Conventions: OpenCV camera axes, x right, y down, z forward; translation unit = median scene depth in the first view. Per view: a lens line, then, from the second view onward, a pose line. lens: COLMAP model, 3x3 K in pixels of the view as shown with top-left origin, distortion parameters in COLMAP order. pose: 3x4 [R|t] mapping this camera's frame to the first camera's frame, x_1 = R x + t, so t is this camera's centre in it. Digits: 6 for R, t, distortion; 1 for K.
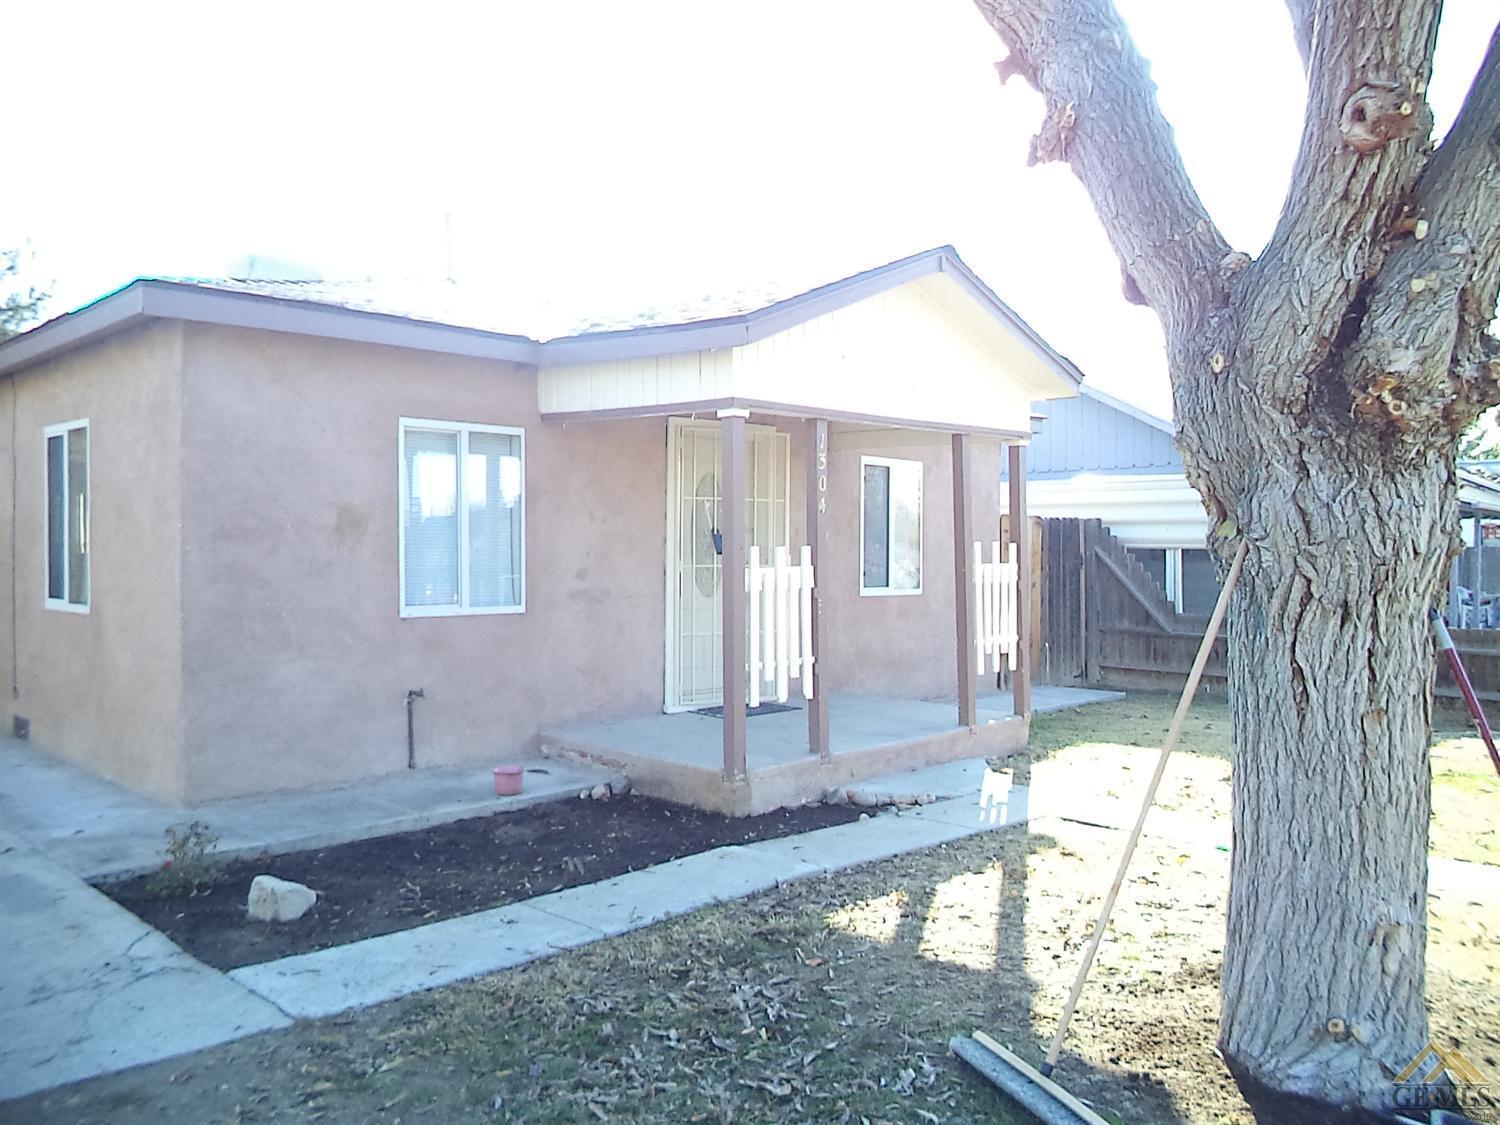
lens RADIAL K [[1204.3, 0, 744.1], [0, 1204.3, 561.9], [0, 0, 1]] dist [-0.026084, -0.003507]
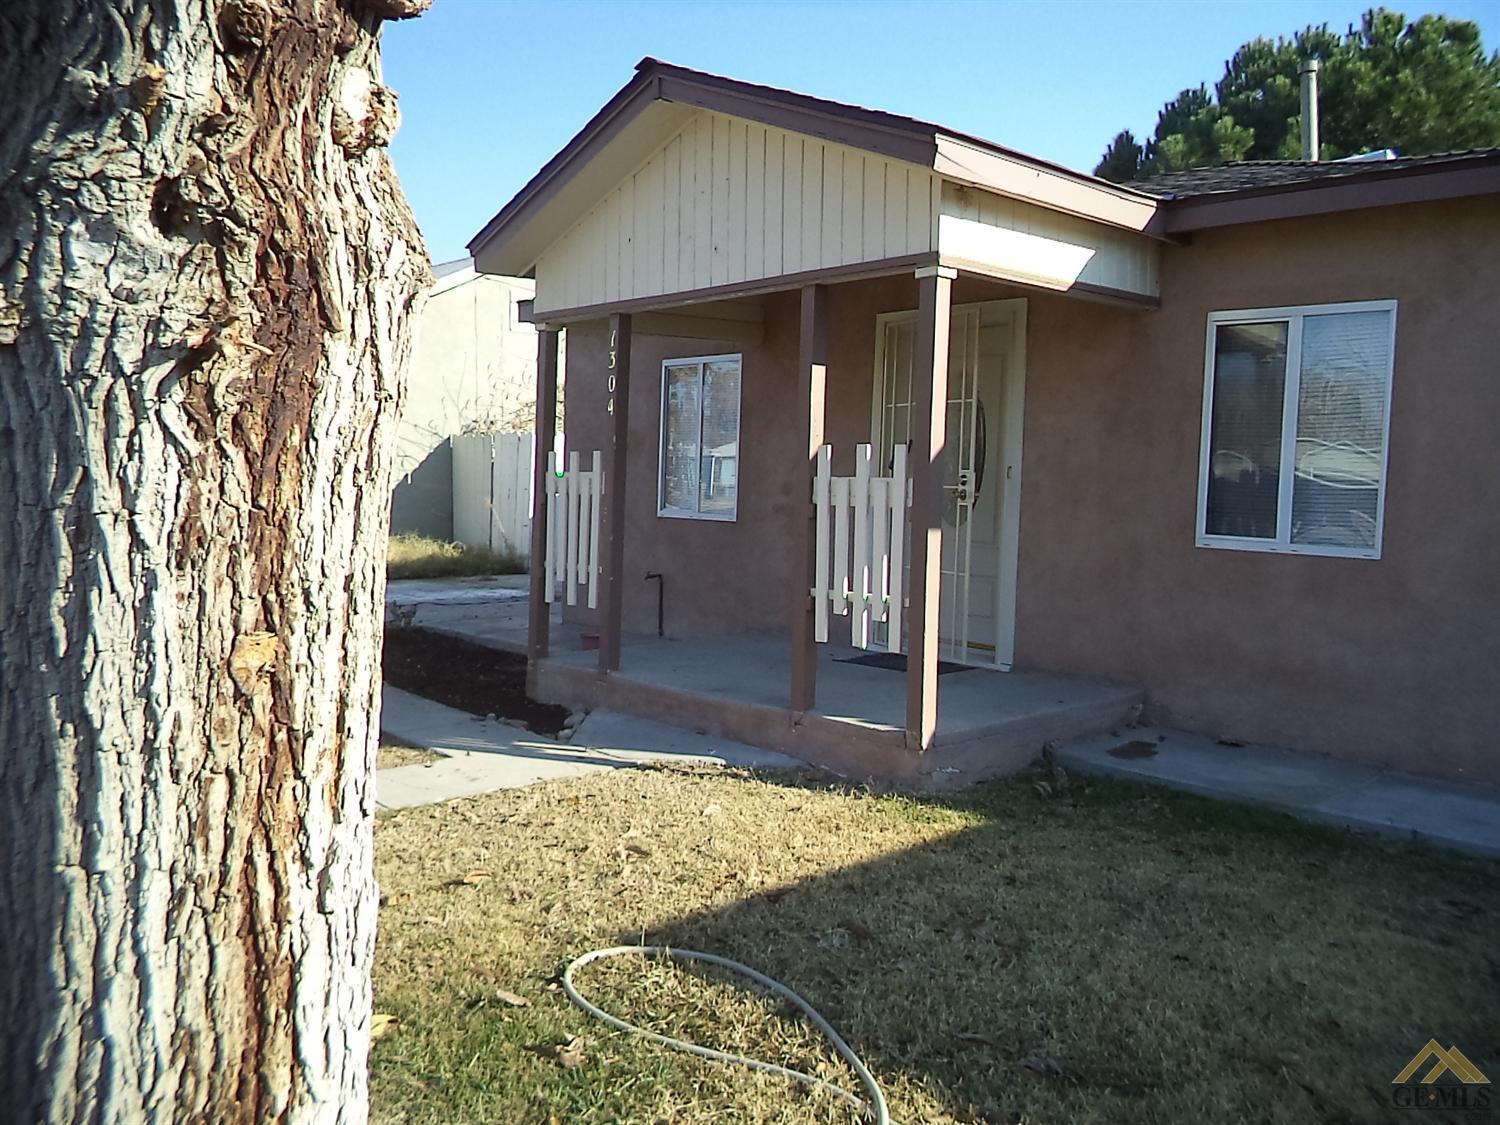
lens RADIAL K [[1204.3, 0, 746.9], [0, 1204.3, 561.8], [0, 0, 1]] dist [-0.026084, -0.003507]
pose [[-0.020935, 0.062311, -0.997837, 1.120023], [-0.039176, 0.997238, 0.063096, 0.010733], [0.999013, 0.040412, -0.018436, 1.255024]]
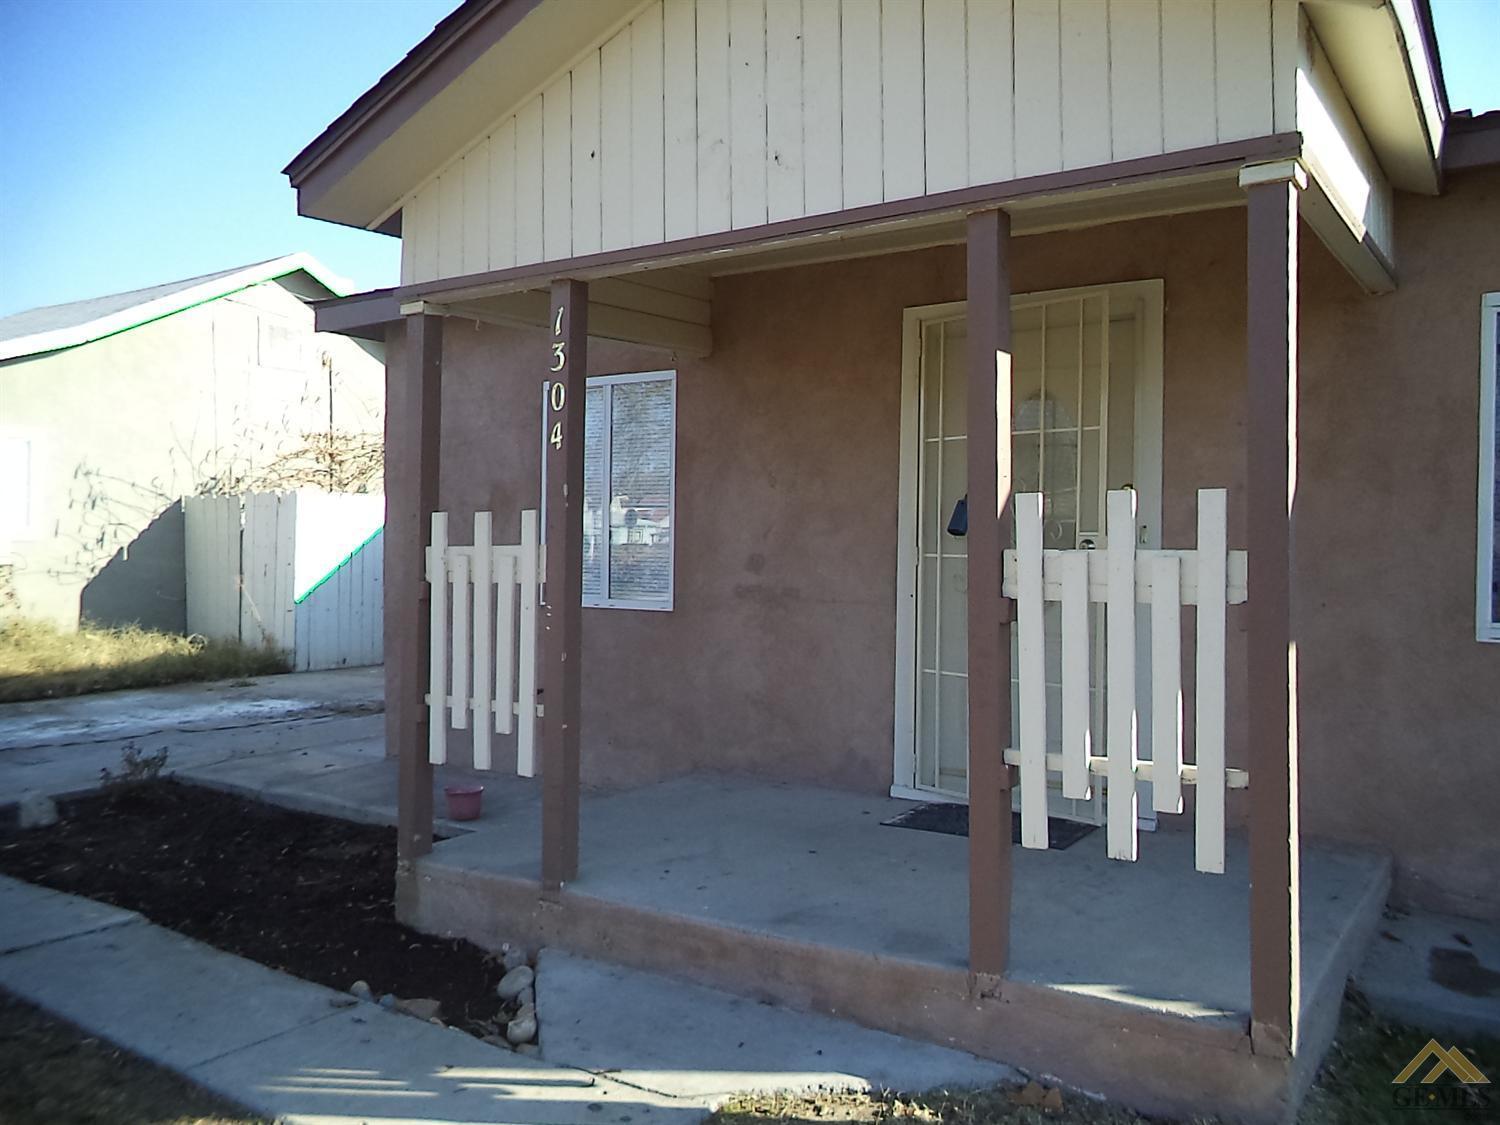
lens RADIAL K [[1204.3, 0, 749.3], [0, 1204.3, 563.3], [0, 0, 1]] dist [-0.026084, -0.003507]
pose [[0.204274, 0.011015, -0.978852, 0.699010], [-0.019432, 0.999785, 0.007195, 0.006407], [0.978721, 0.017551, 0.204445, 1.083768]]
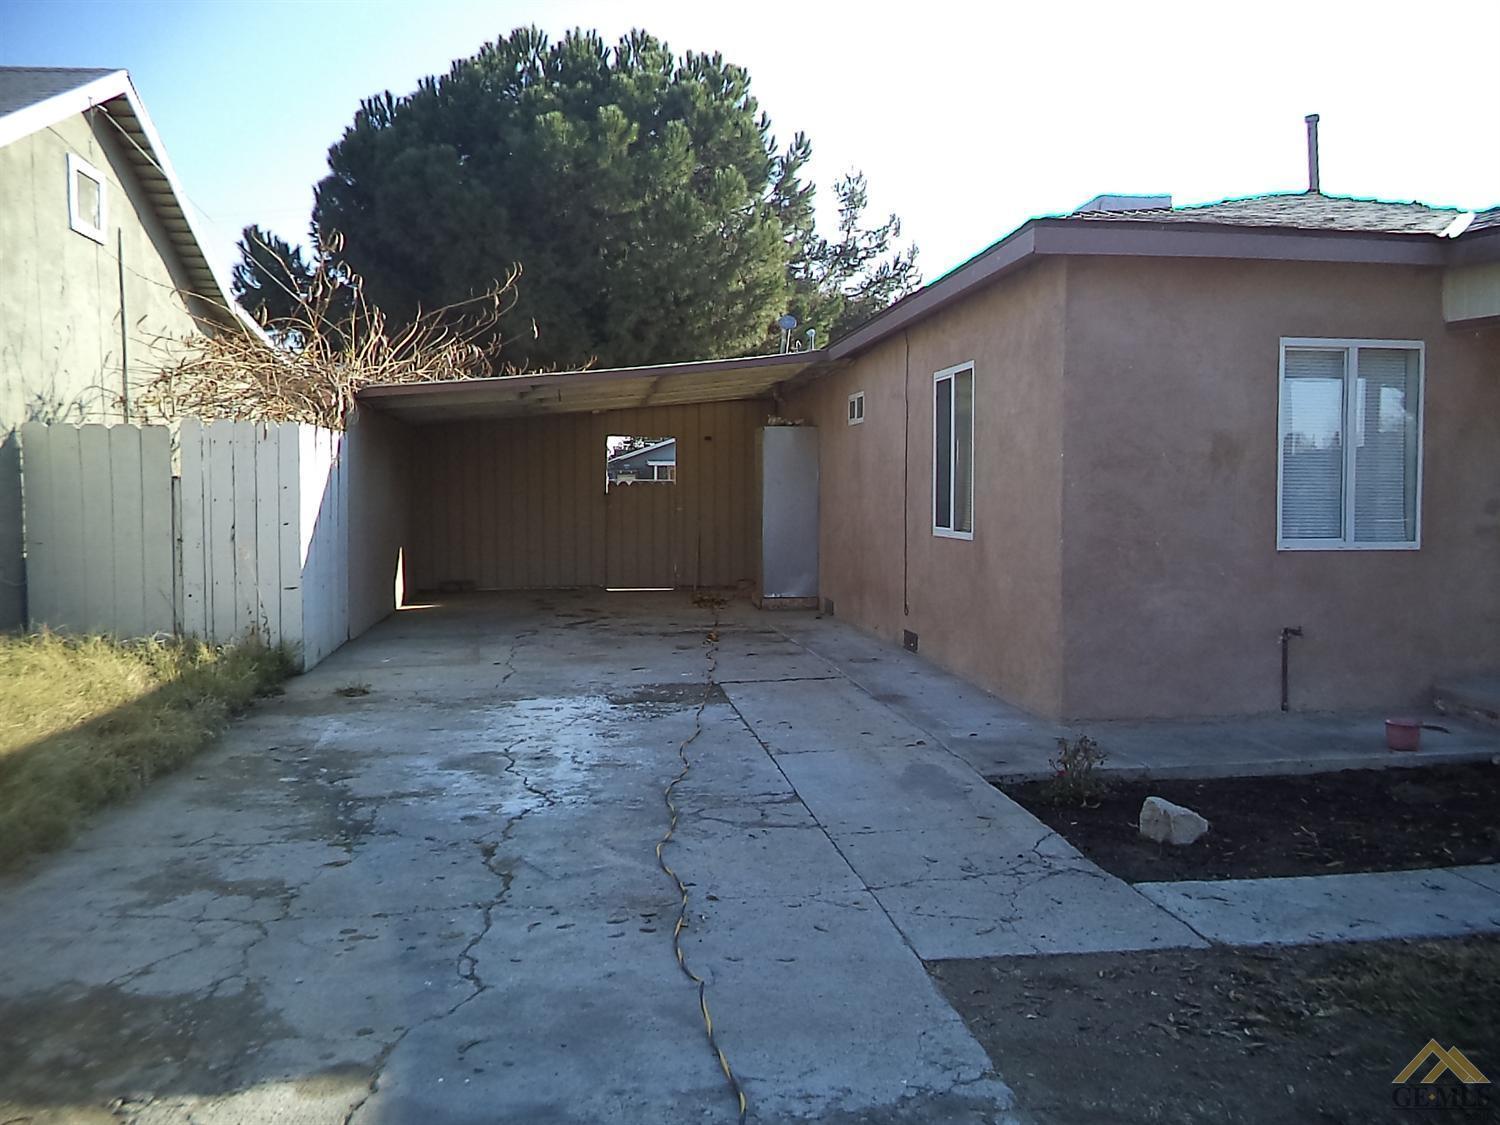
lens RADIAL K [[1204.3, 0, 747.6], [0, 1204.3, 556.9], [0, 0, 1]] dist [-0.026084, -0.003507]
pose [[0.791643, 0.030023, -0.610245, -0.045176], [-0.003497, 0.998998, 0.044612, 0.012044], [0.610973, -0.033183, 0.790955, 0.000094]]
